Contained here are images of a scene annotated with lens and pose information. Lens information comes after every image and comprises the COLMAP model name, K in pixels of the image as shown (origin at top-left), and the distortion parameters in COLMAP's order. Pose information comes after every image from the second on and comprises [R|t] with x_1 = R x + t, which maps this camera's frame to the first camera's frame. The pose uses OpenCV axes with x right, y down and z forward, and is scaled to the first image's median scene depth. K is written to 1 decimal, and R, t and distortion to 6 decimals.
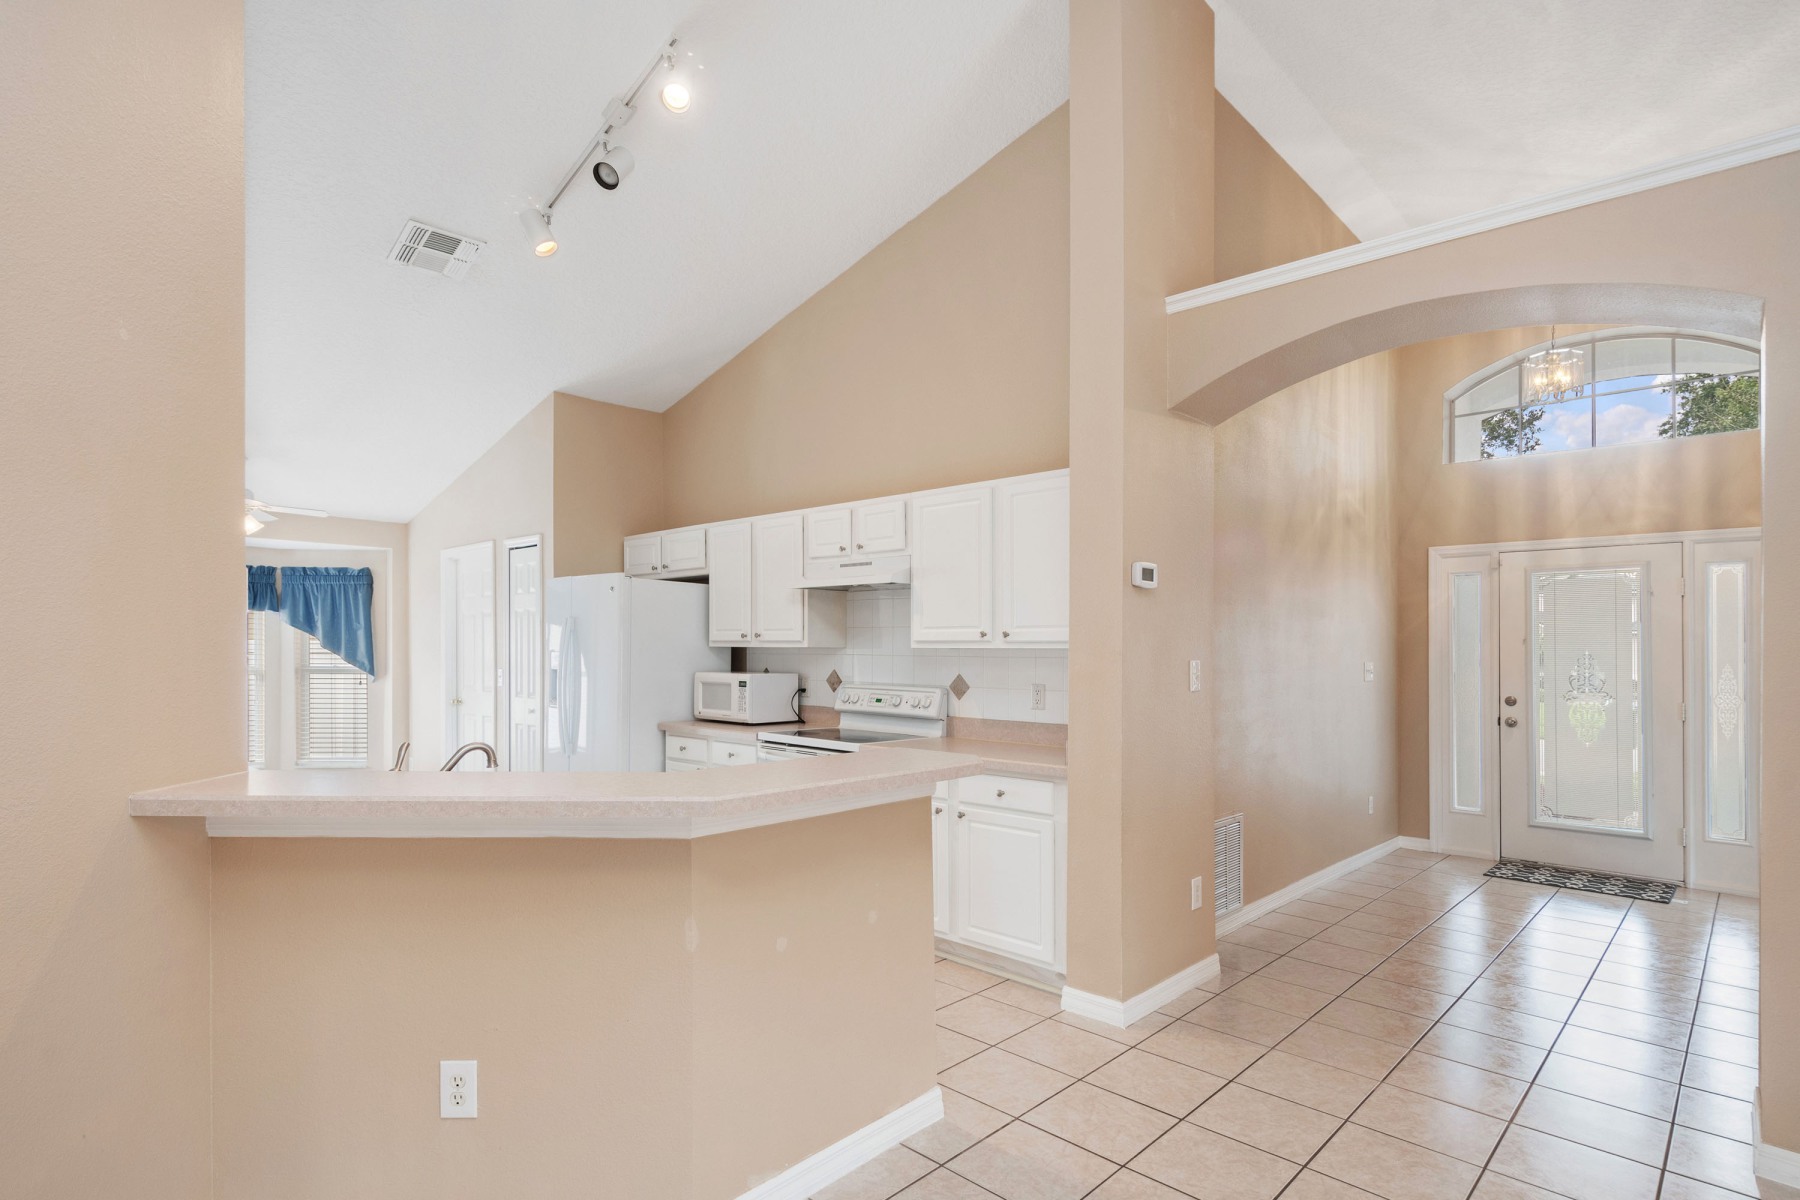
lens RADIAL K [[926.7, 0, 929.7], [0, 926.7, 645.6], [0, 0, 1]] dist [-0.003081, 0.000330]
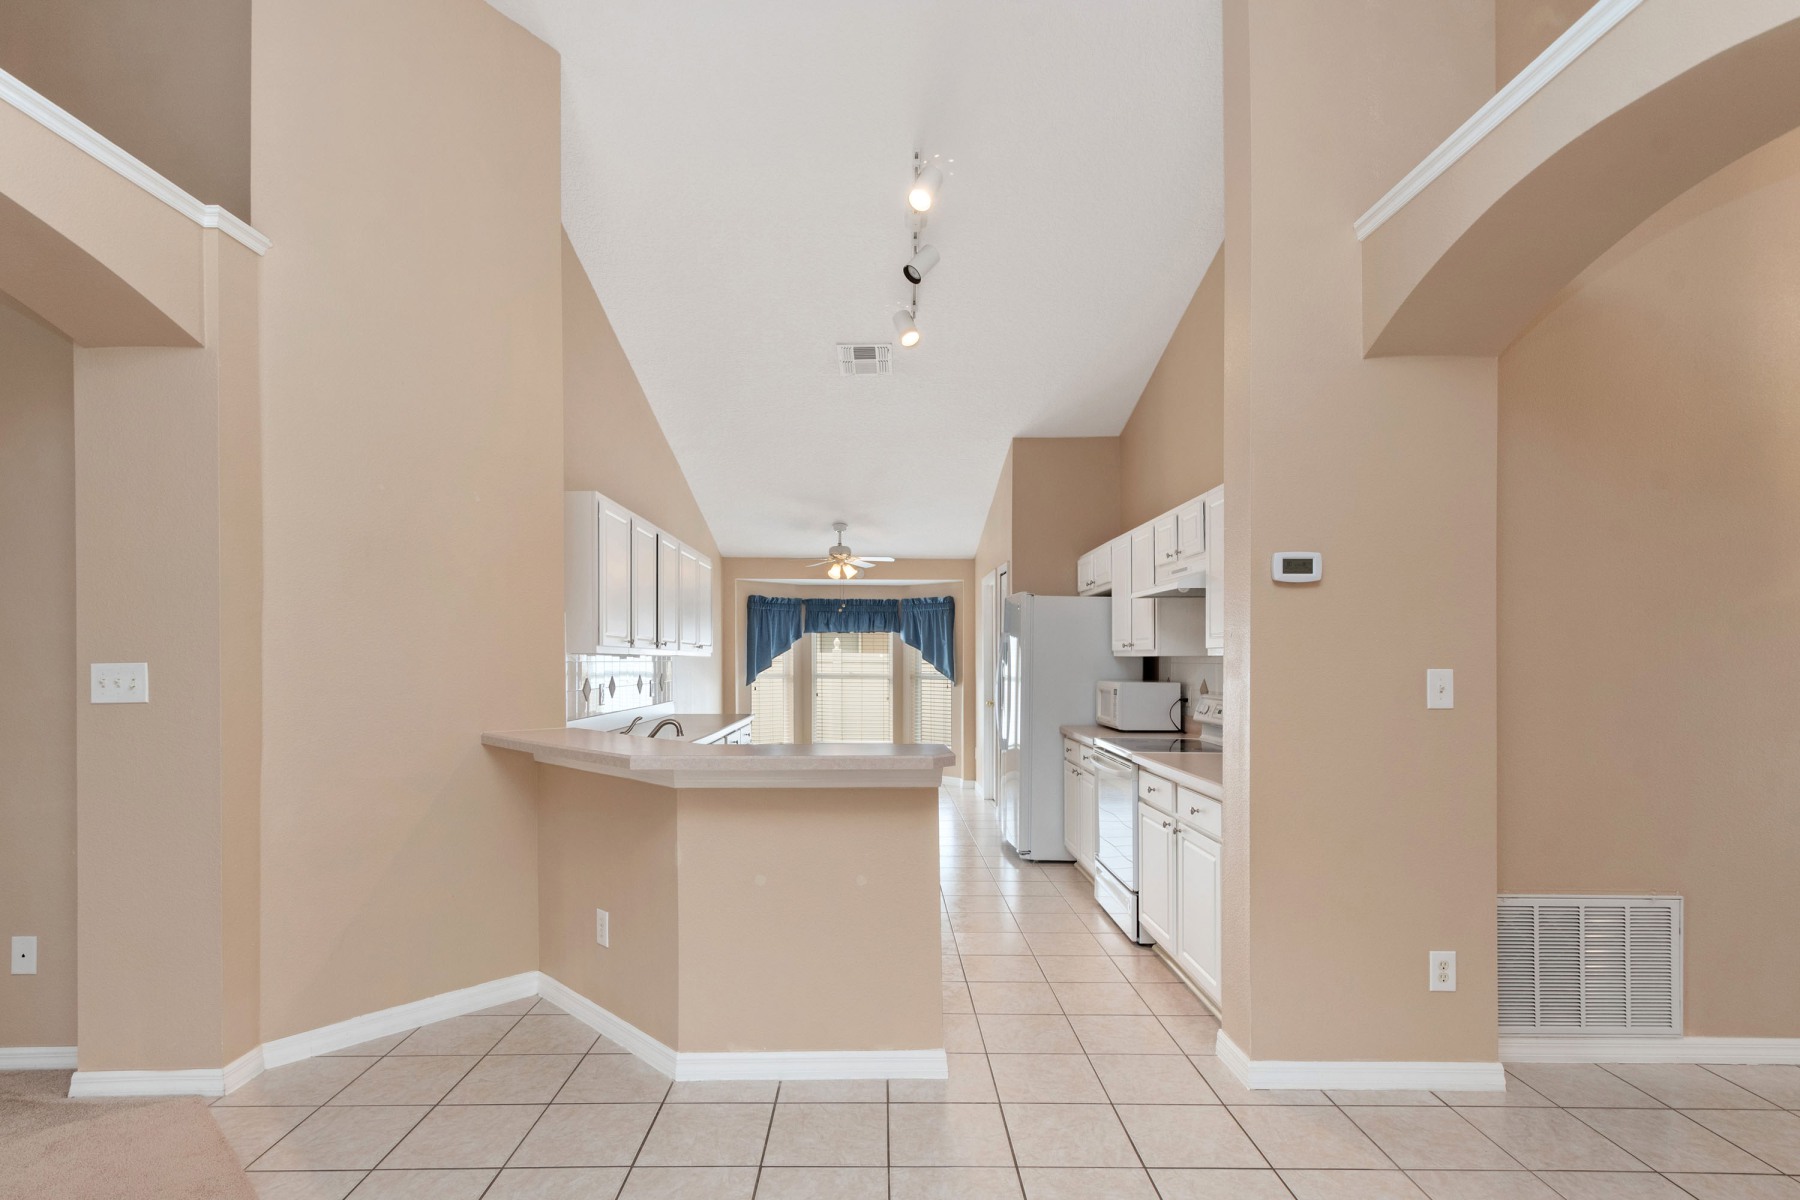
lens RADIAL K [[926.7, 0, 873.5], [0, 926.7, 662.2], [0, 0, 1]] dist [-0.003081, 0.000330]
pose [[0.677251, -0.002475, -0.735747, 0.359521], [0.006119, 0.999979, 0.002268, 0.003770], [0.735726, -0.006039, 0.677252, 0.087601]]
